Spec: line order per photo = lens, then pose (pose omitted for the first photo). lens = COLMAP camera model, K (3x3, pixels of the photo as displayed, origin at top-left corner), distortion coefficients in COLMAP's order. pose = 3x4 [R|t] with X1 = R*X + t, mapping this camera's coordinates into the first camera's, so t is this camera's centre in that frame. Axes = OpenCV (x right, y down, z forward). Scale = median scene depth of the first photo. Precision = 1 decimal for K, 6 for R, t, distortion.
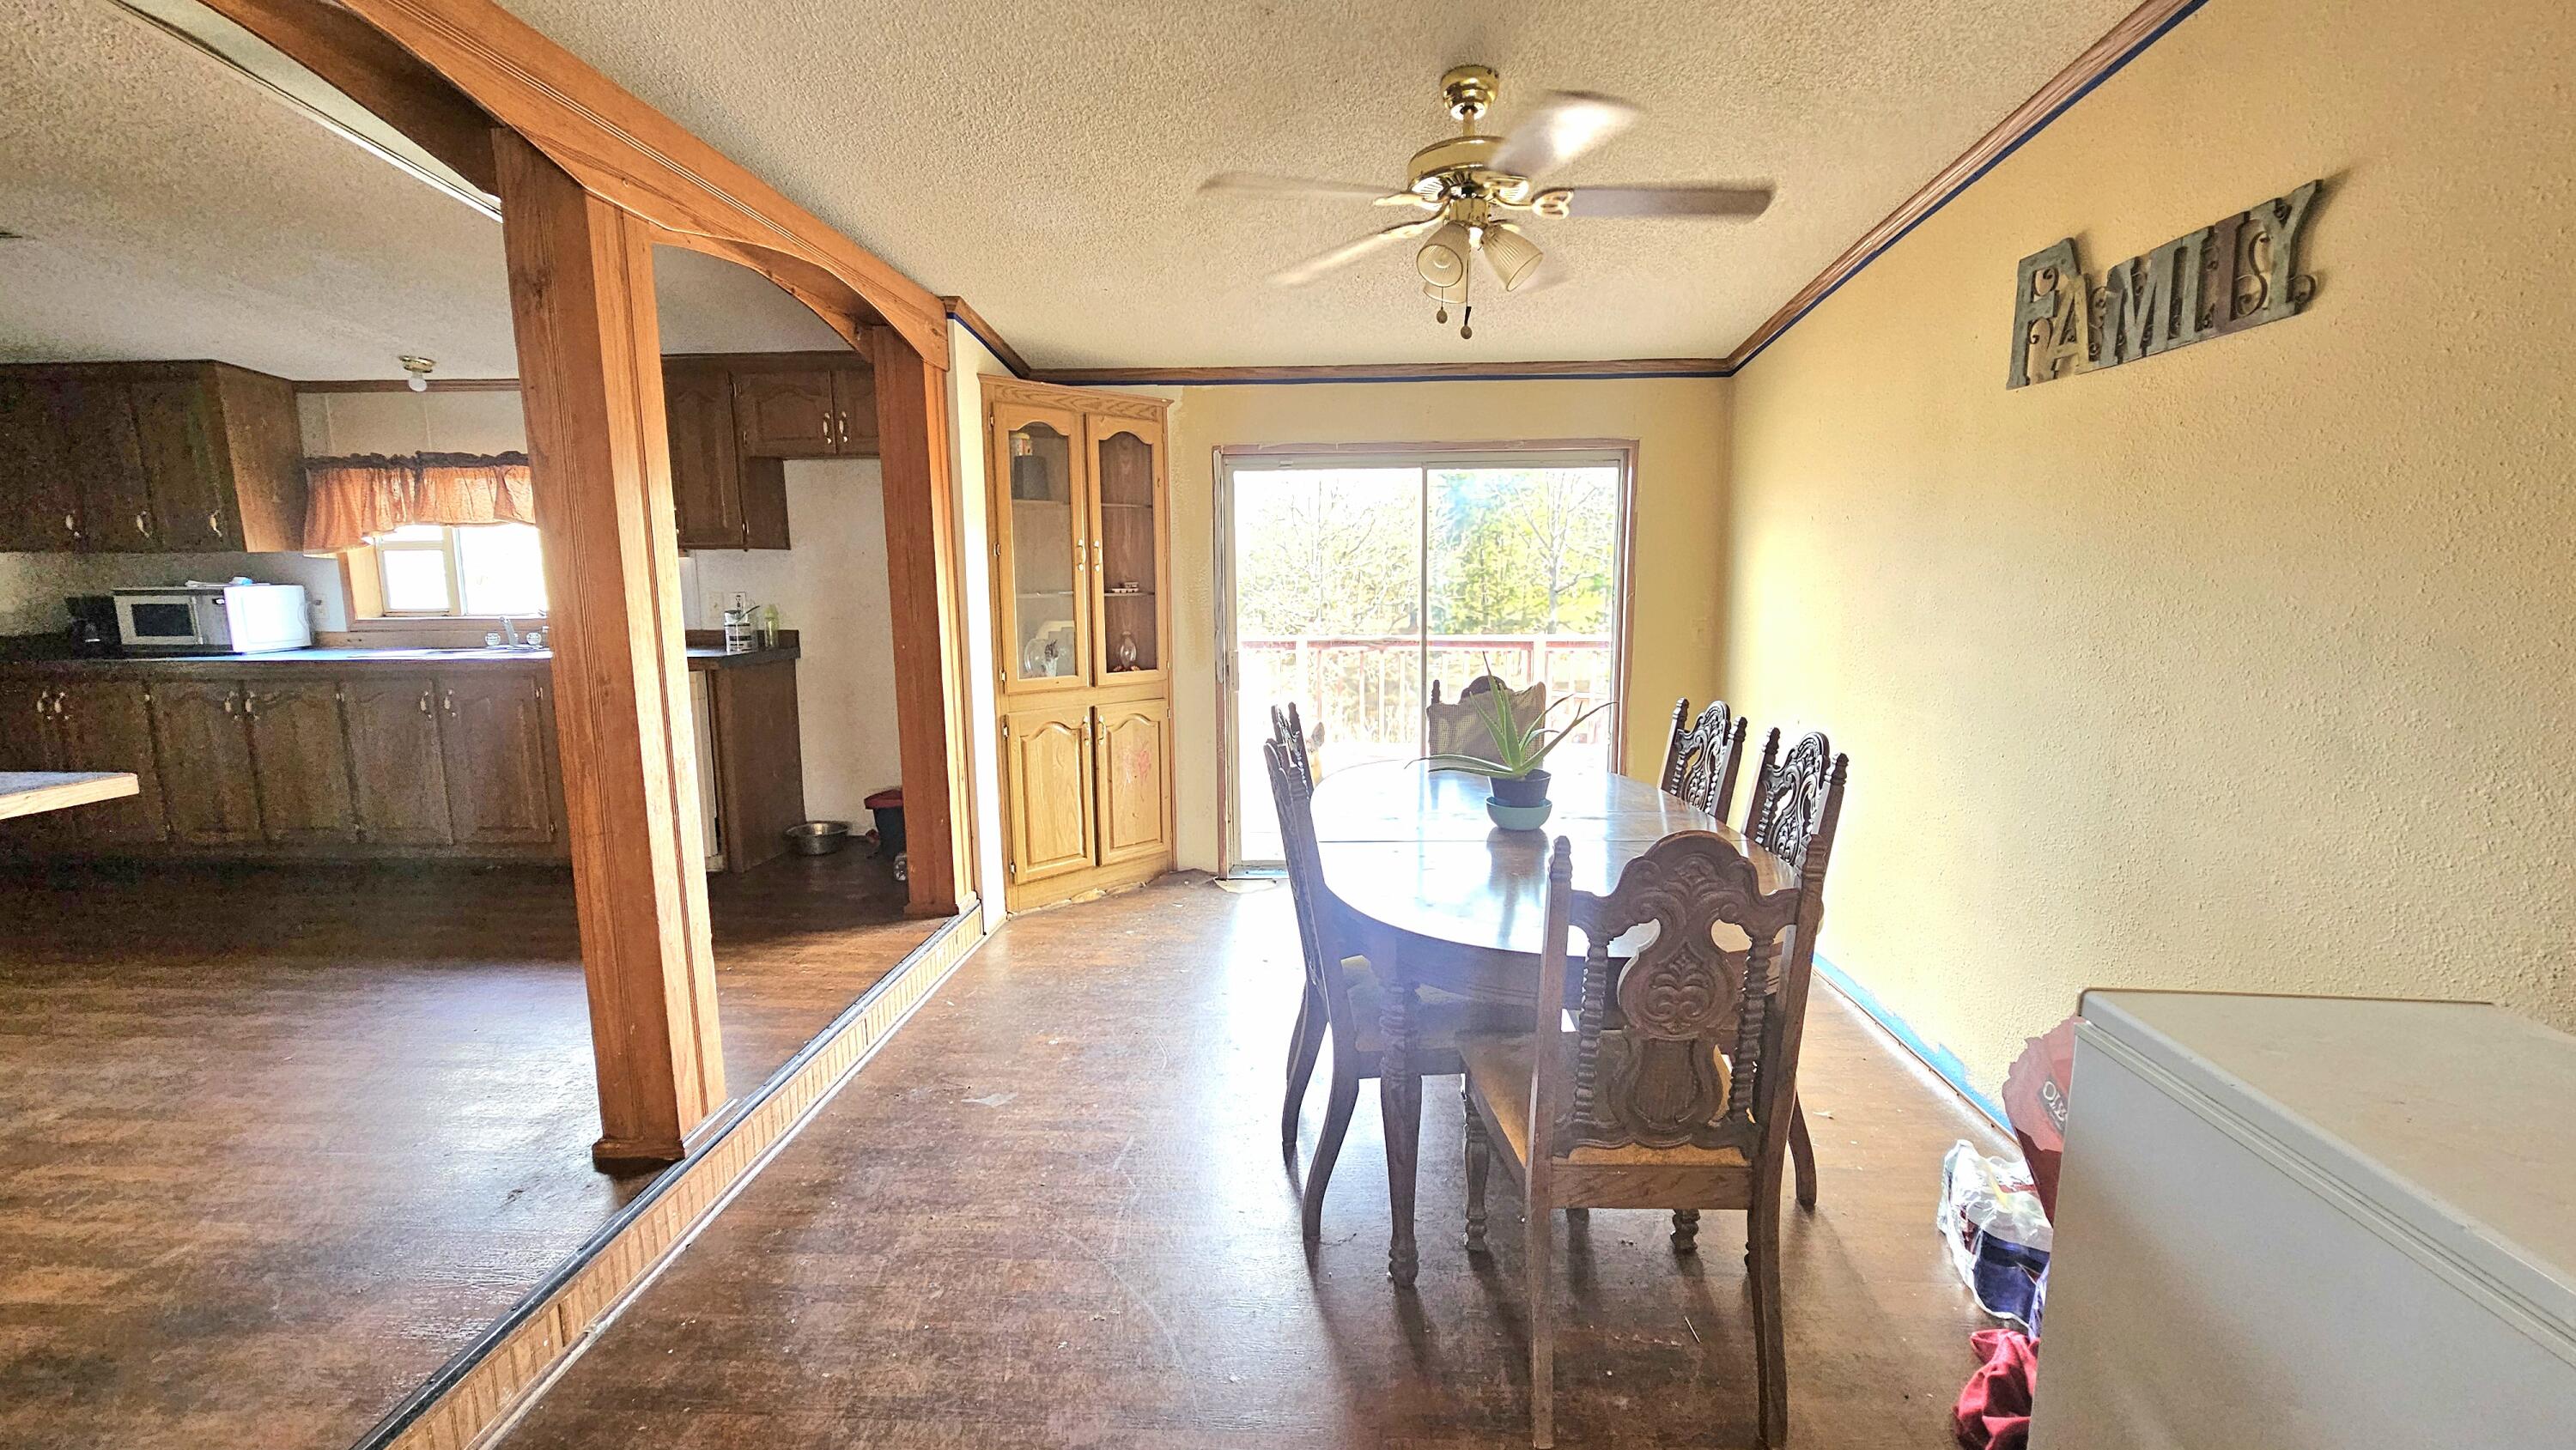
lens RADIAL K [[1059.7, 0, 1284.2], [0, 1059.7, 720.6], [0, 0, 1]] dist [0.002231, 0.000163]
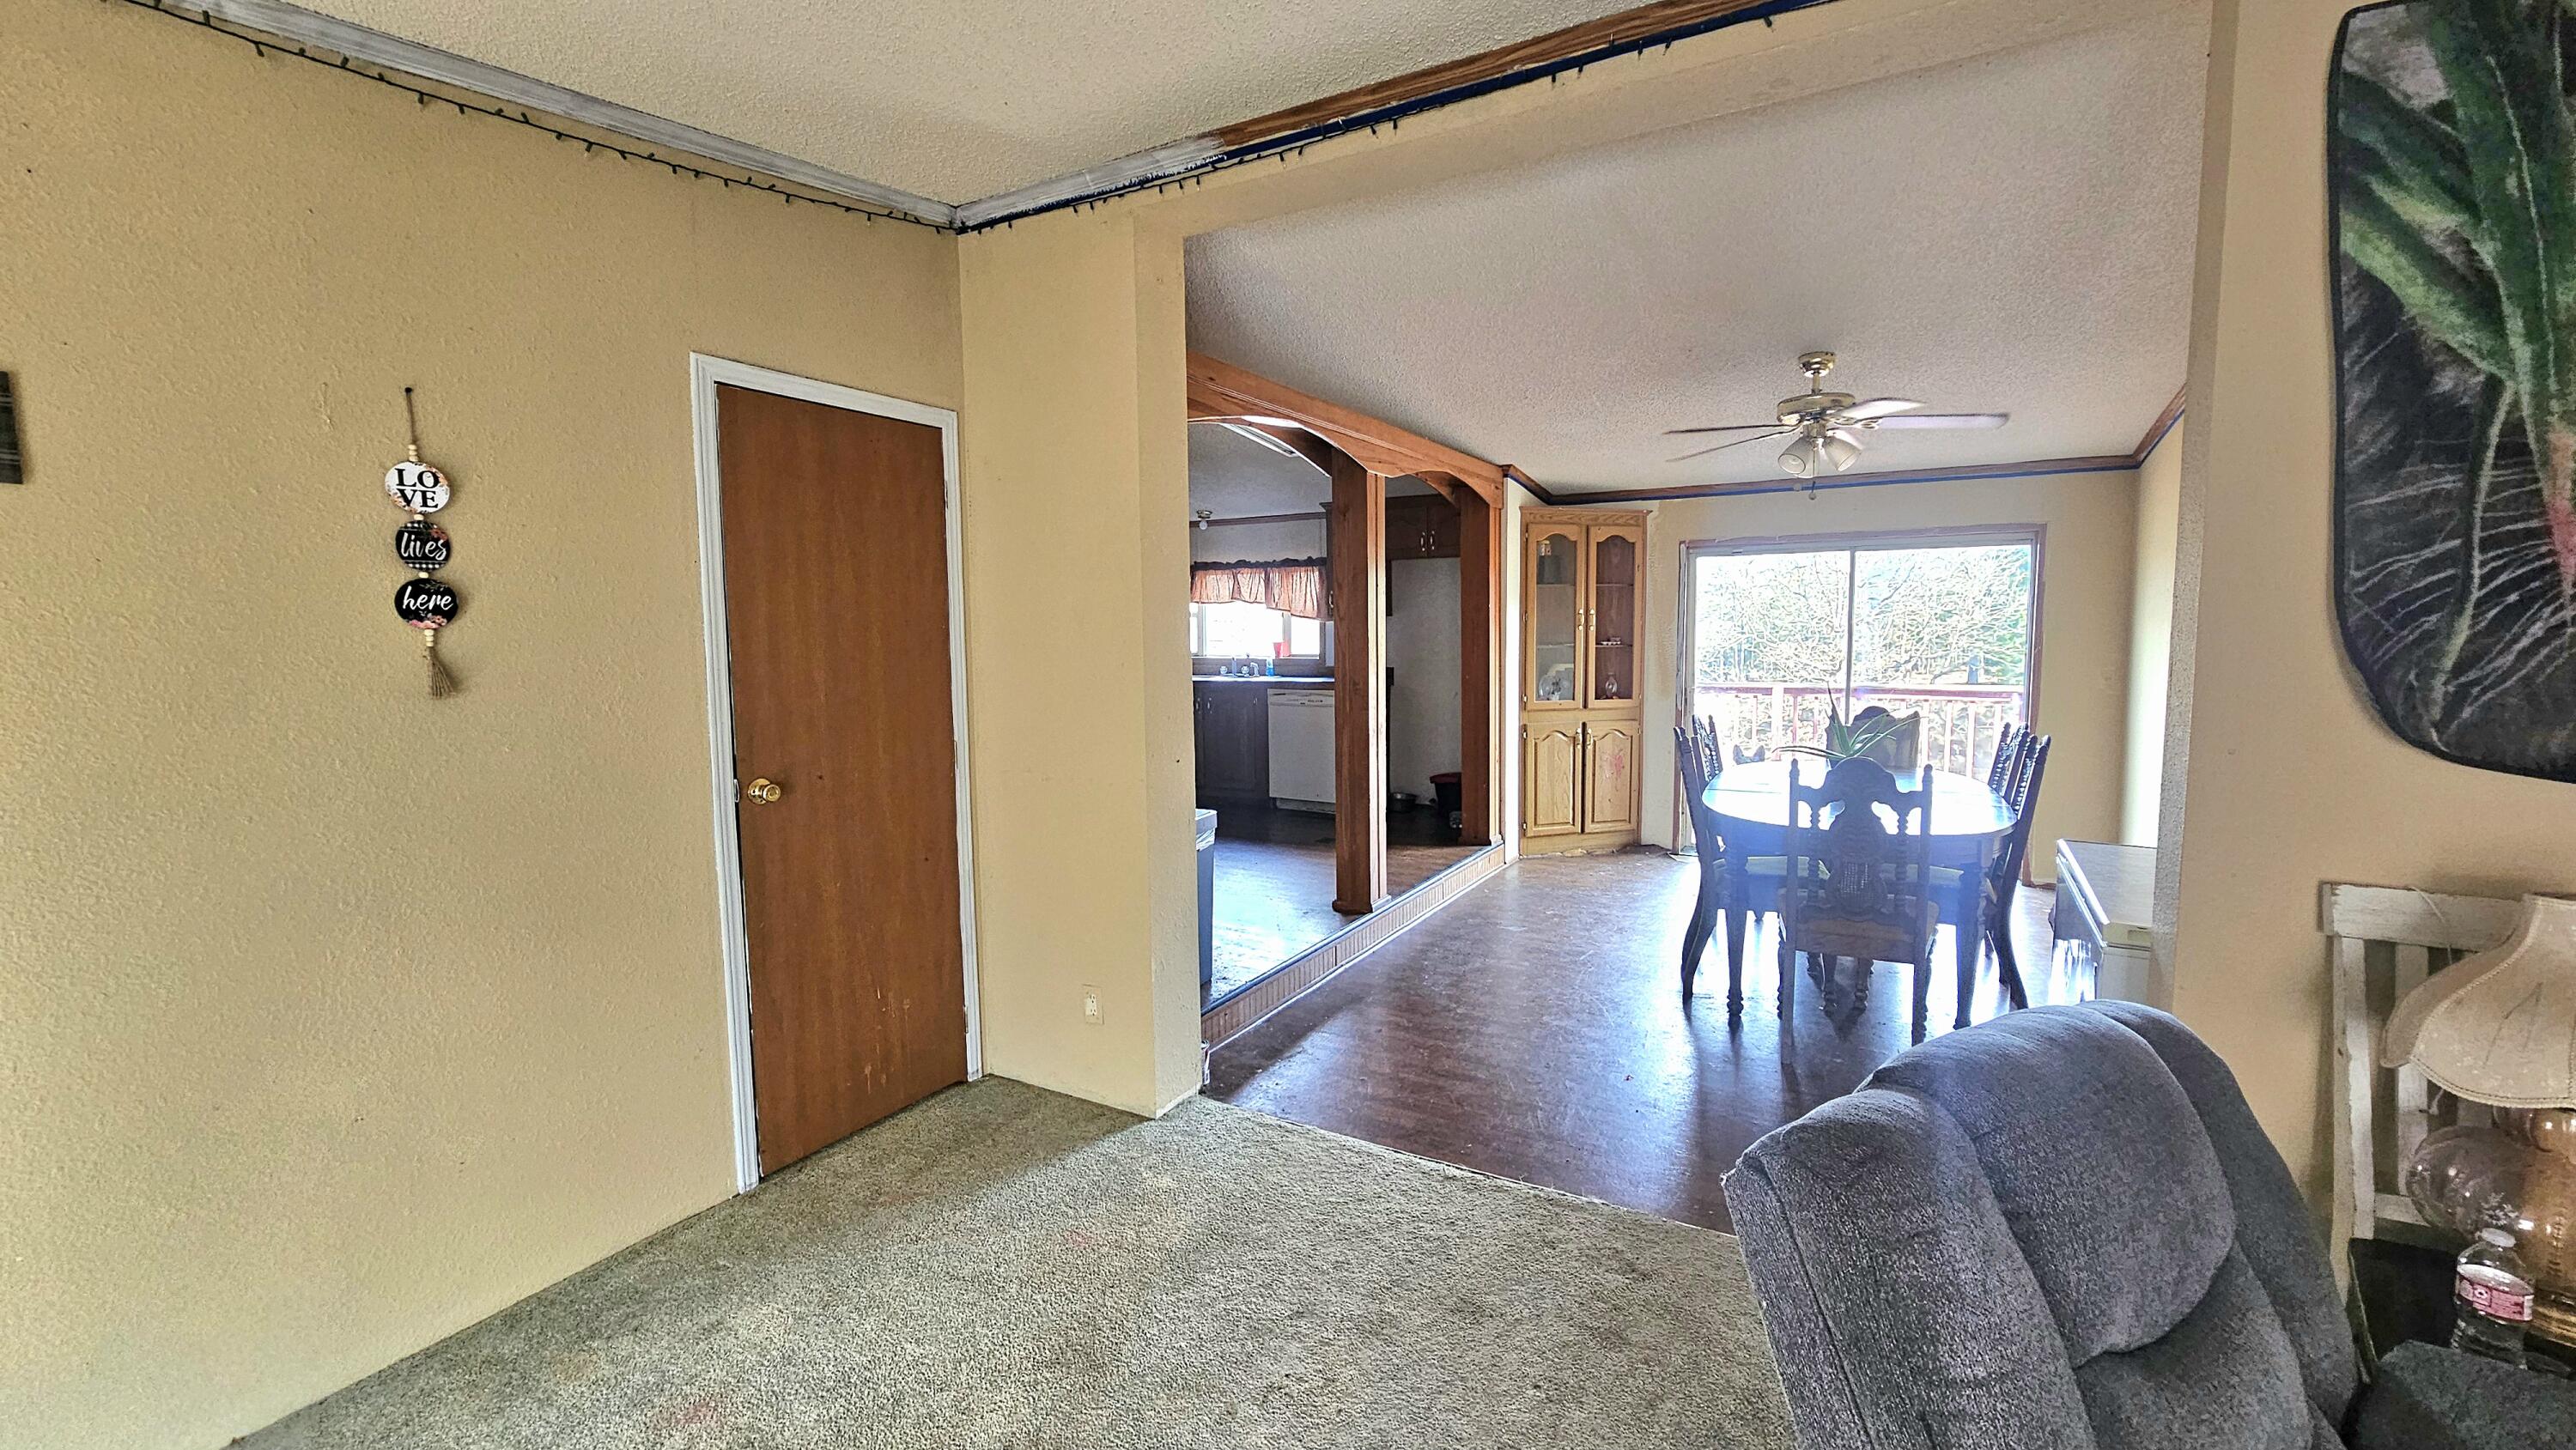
lens RADIAL K [[1059.7, 0, 1284.2], [0, 1059.7, 720.6], [0, 0, 1]] dist [0.002231, 0.000163]
pose [[0.894432, 0.037415, -0.445637, 0.106595], [-0.058026, 0.997780, -0.032692, 0.059322], [0.443424, 0.055100, 0.894617, -0.519149]]
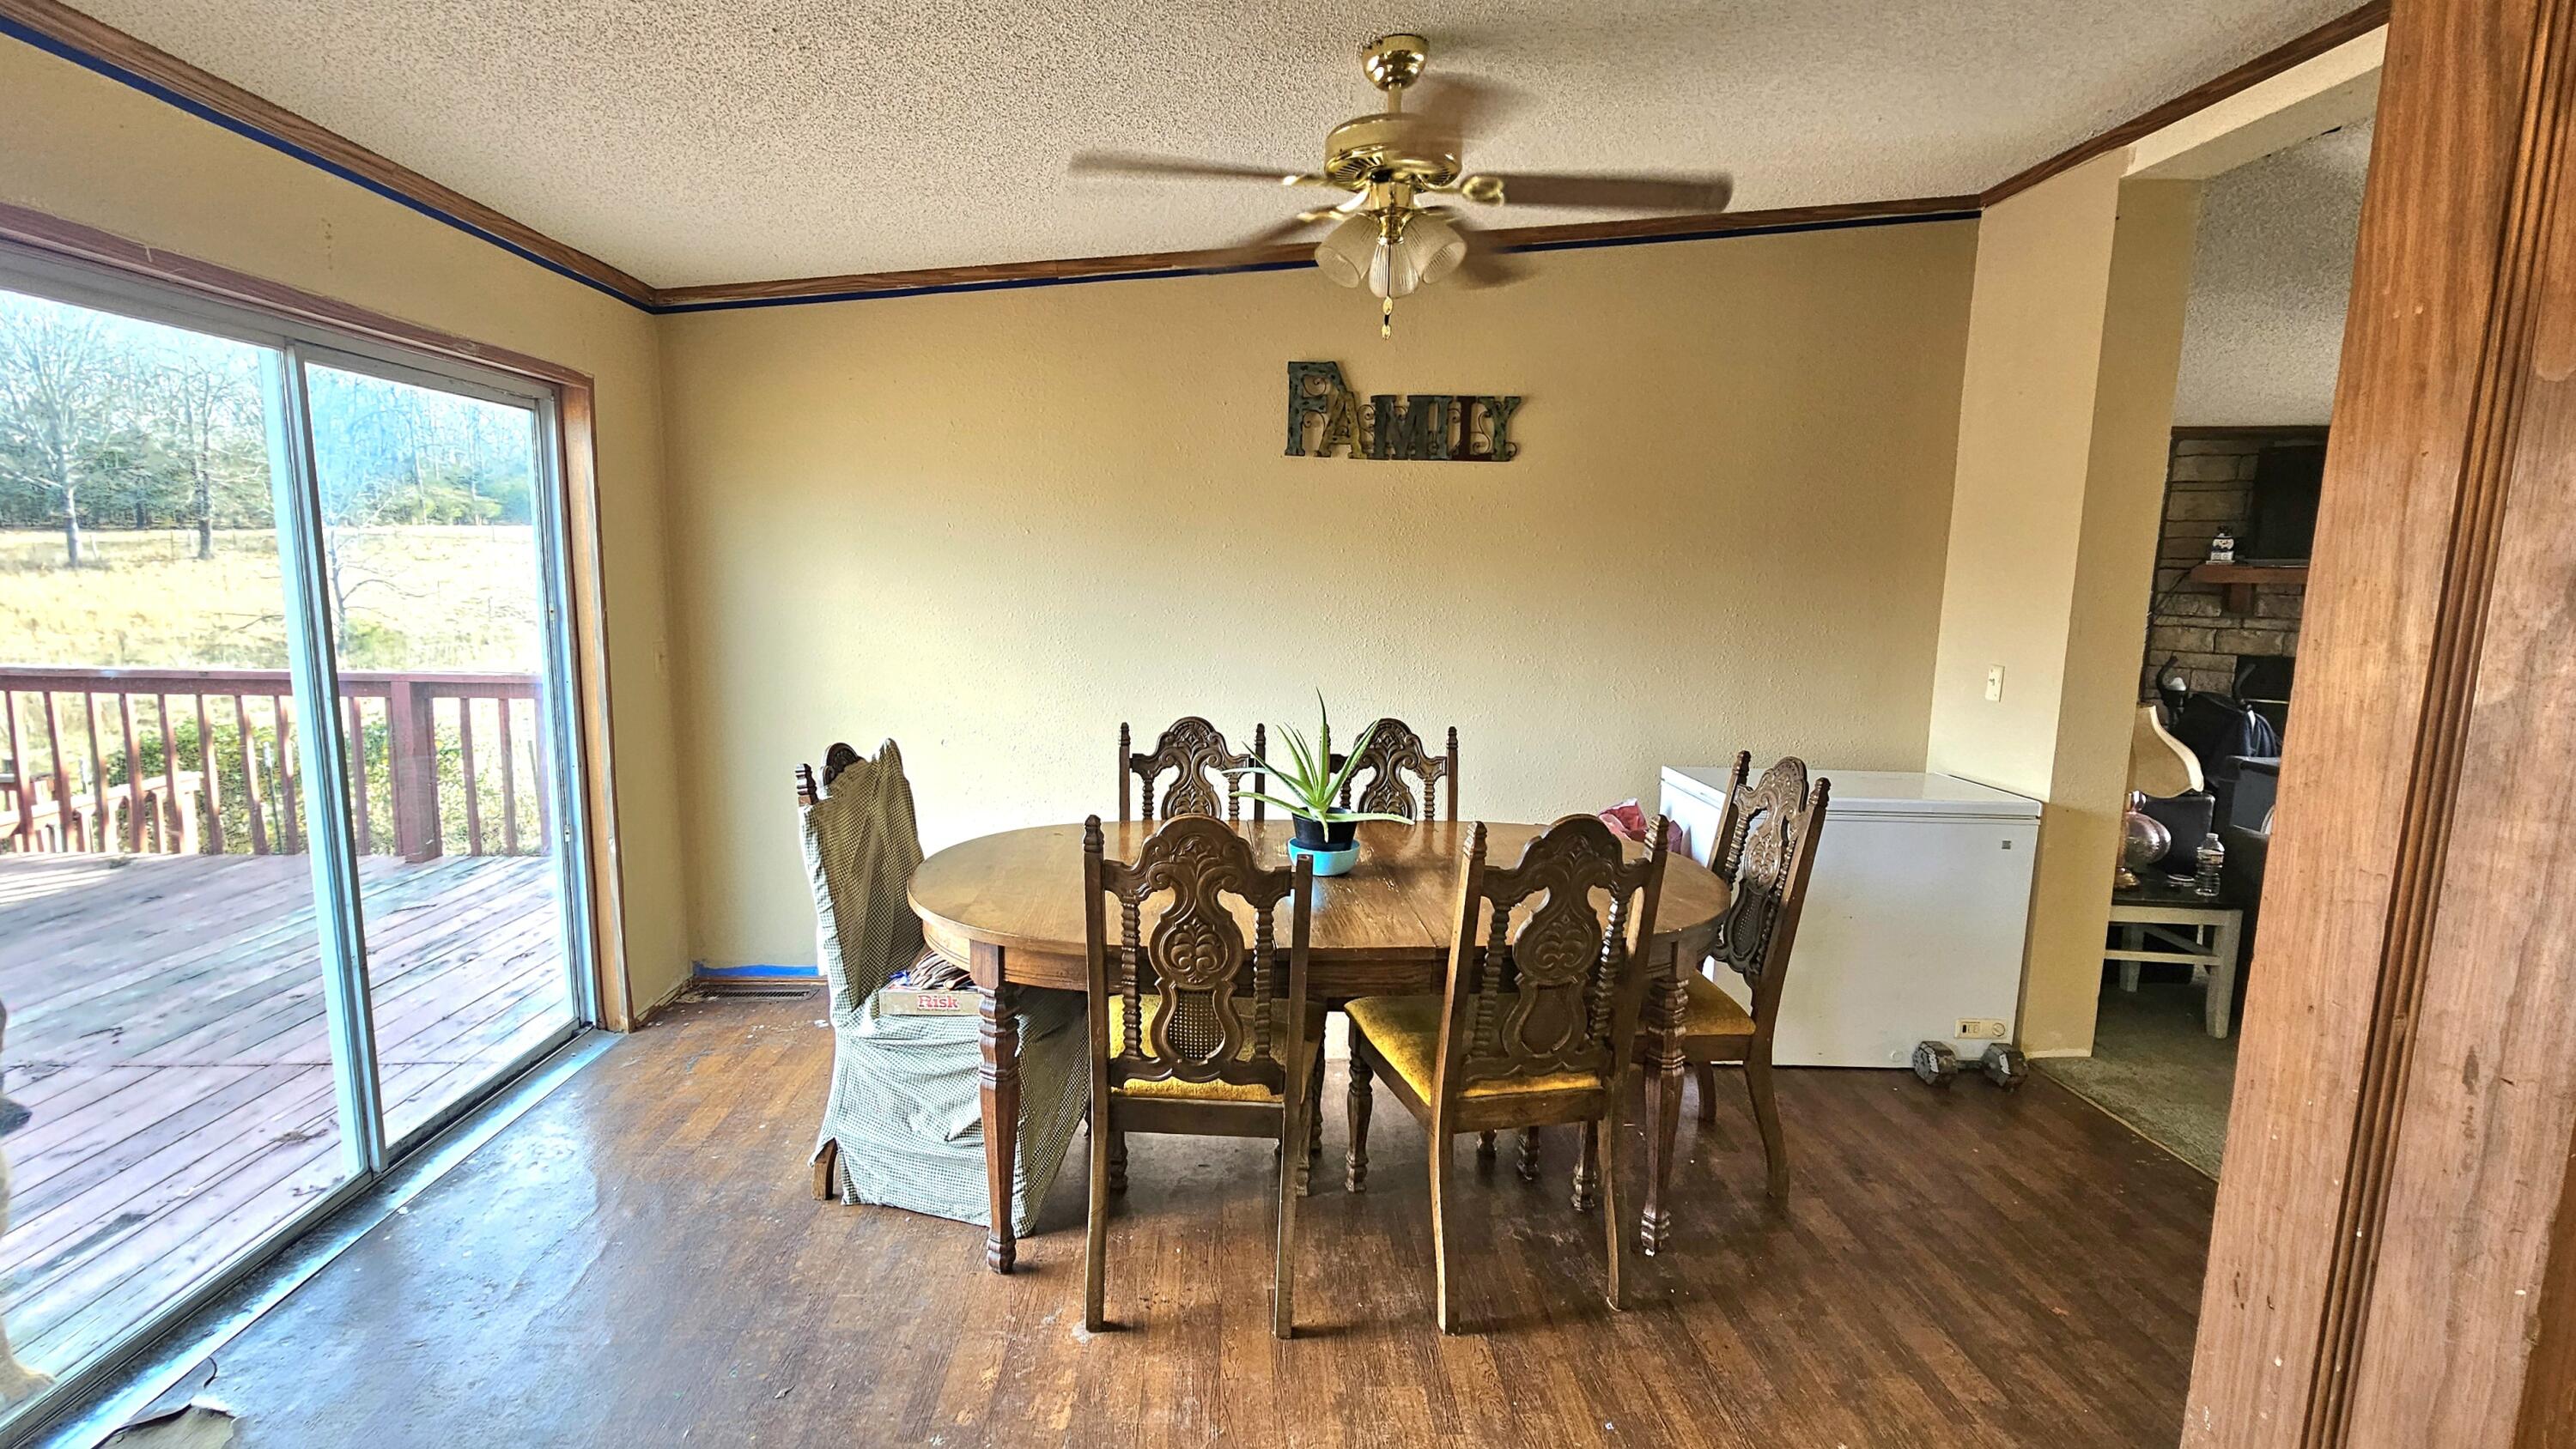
lens RADIAL K [[1095.6, 0, 1288.0], [0, 1095.6, 724.5], [0, 0, 1]] dist [0.000653, -0.000071]
pose [[-0.096825, -0.132104, 0.986496, -0.446745], [0.119117, 0.982491, 0.143259, -0.106283], [-0.988148, 0.131379, -0.079394, 0.696983]]
